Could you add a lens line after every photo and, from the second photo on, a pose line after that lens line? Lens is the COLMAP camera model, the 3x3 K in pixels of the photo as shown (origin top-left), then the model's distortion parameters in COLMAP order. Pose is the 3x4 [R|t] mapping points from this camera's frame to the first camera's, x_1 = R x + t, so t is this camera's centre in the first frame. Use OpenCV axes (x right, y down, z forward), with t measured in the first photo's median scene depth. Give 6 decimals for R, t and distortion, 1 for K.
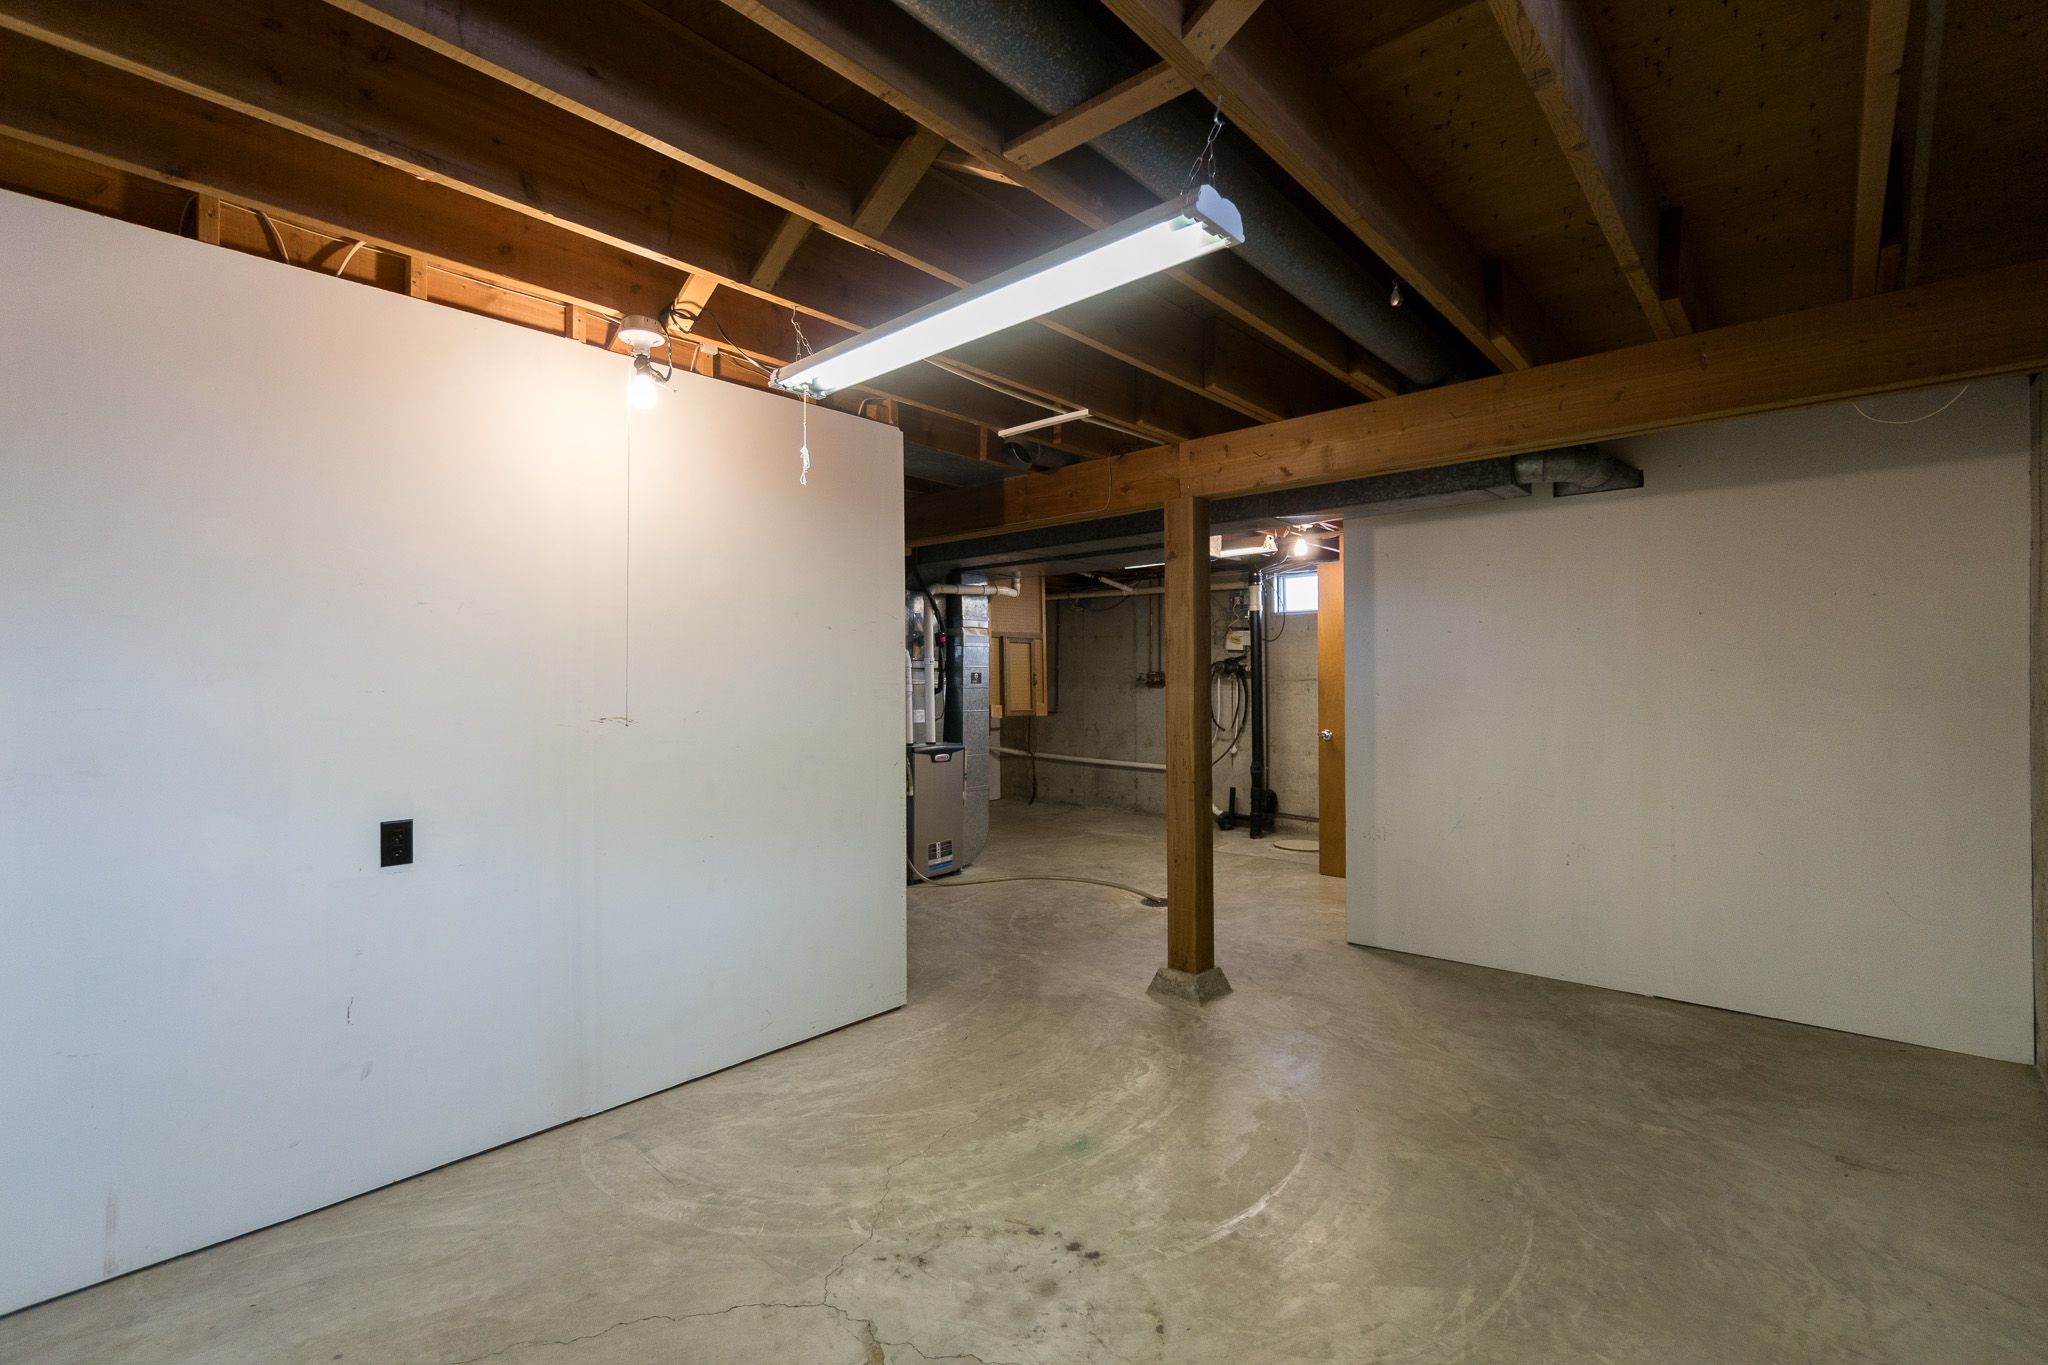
lens RADIAL K [[887.0, 0, 1021.8], [0, 887.0, 679.2], [0, 0, 1]] dist [-0.009663, 0.000279]
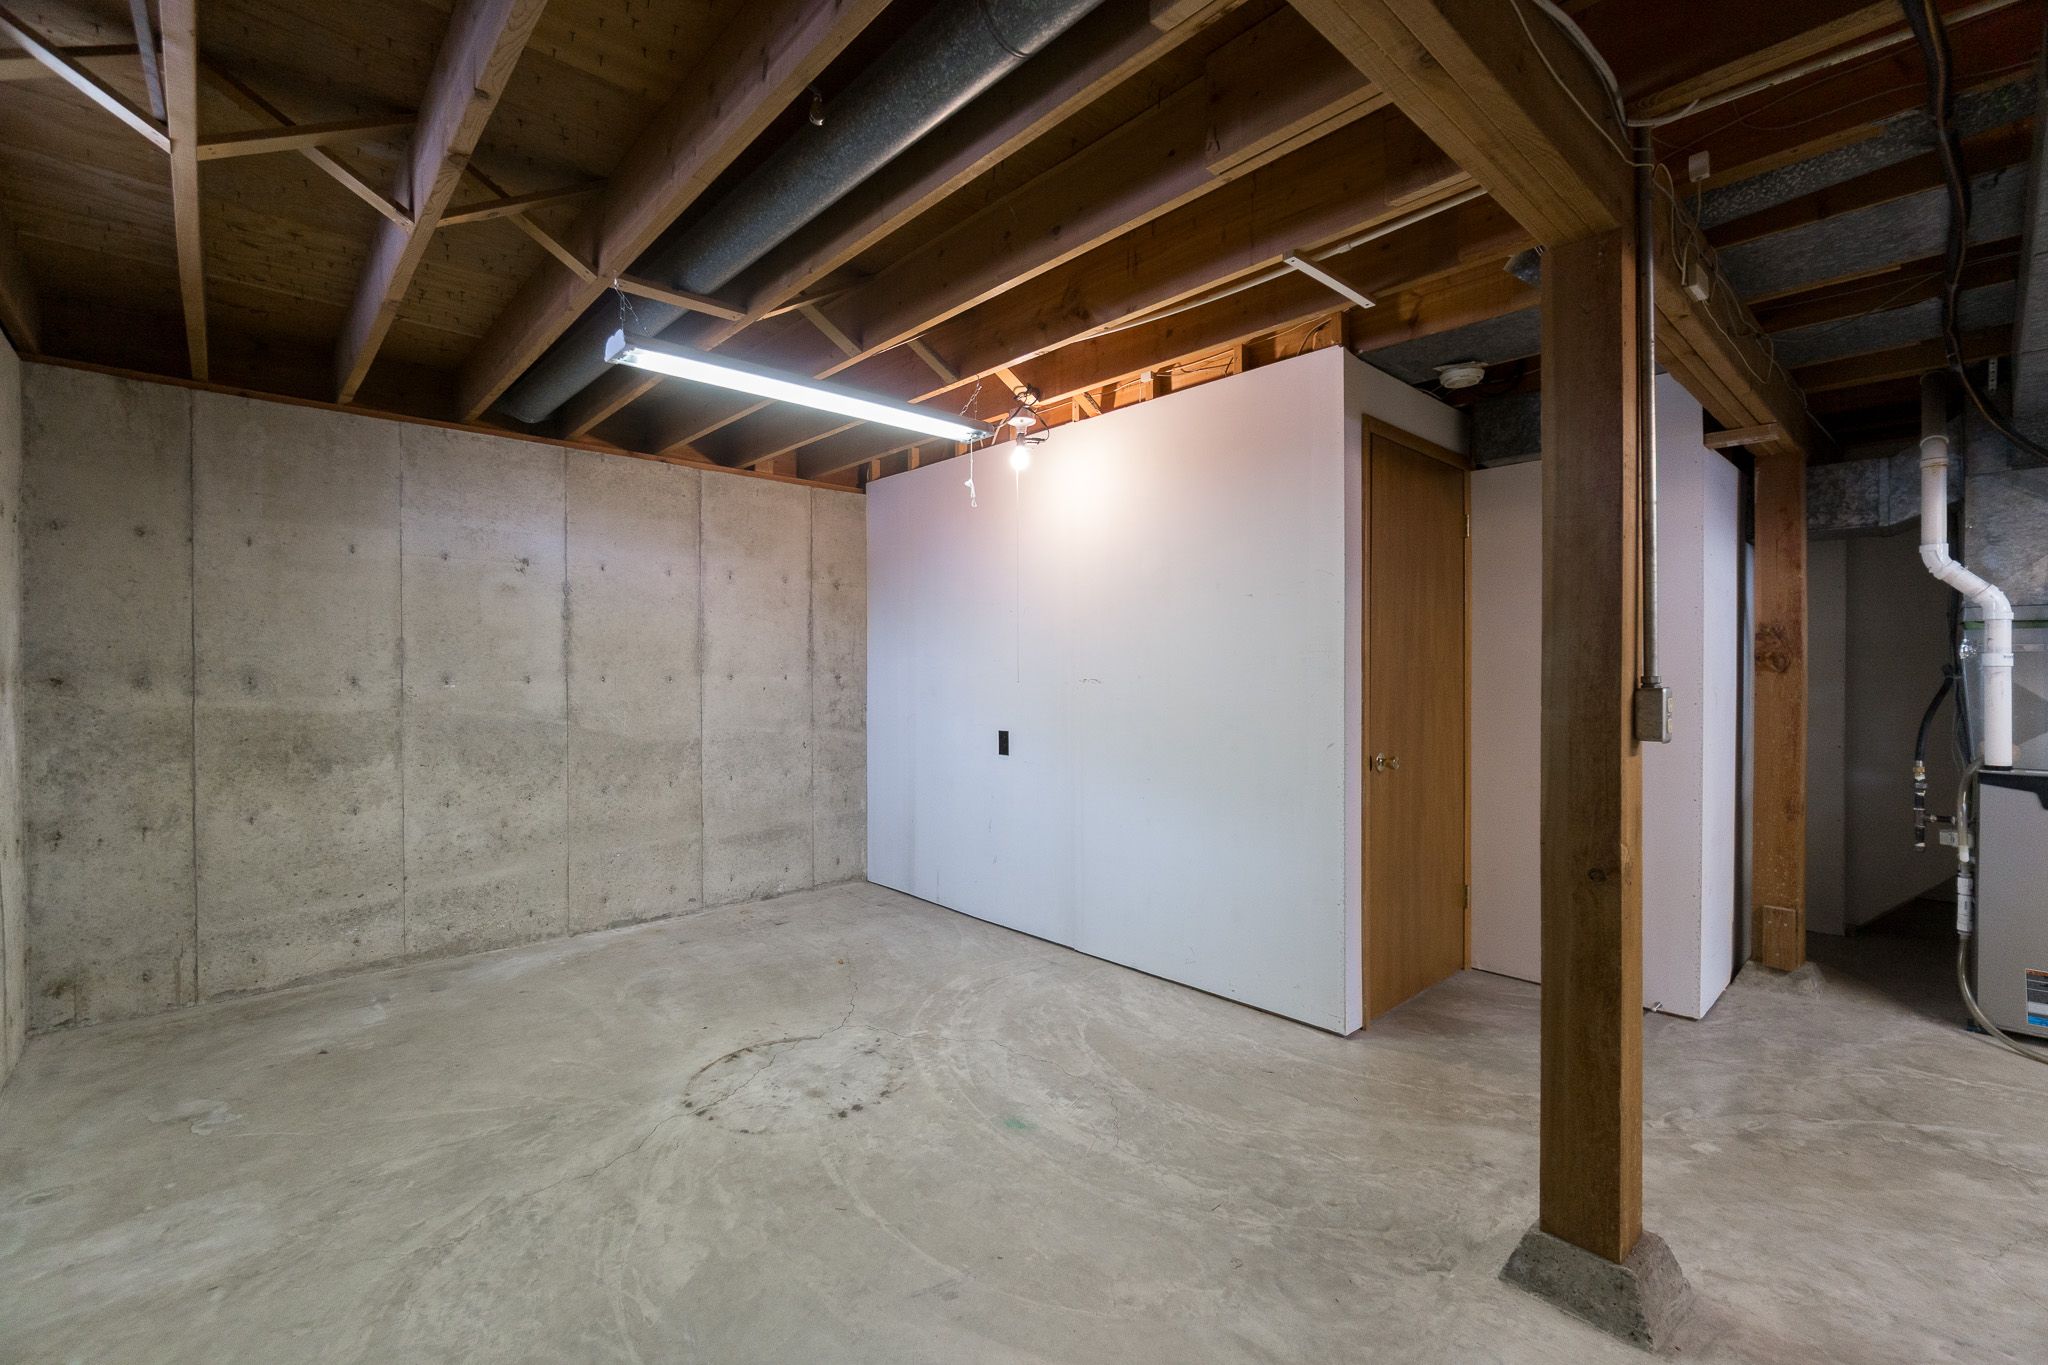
lens RADIAL K [[887.0, 0, 1022.2], [0, 887.0, 678.9], [0, 0, 1]] dist [-0.009663, 0.000279]
pose [[-0.092688, 0.010268, -0.995642, 1.134082], [0.003531, 0.999944, 0.009983, 0.034787], [0.995689, -0.002590, -0.092719, 1.217289]]
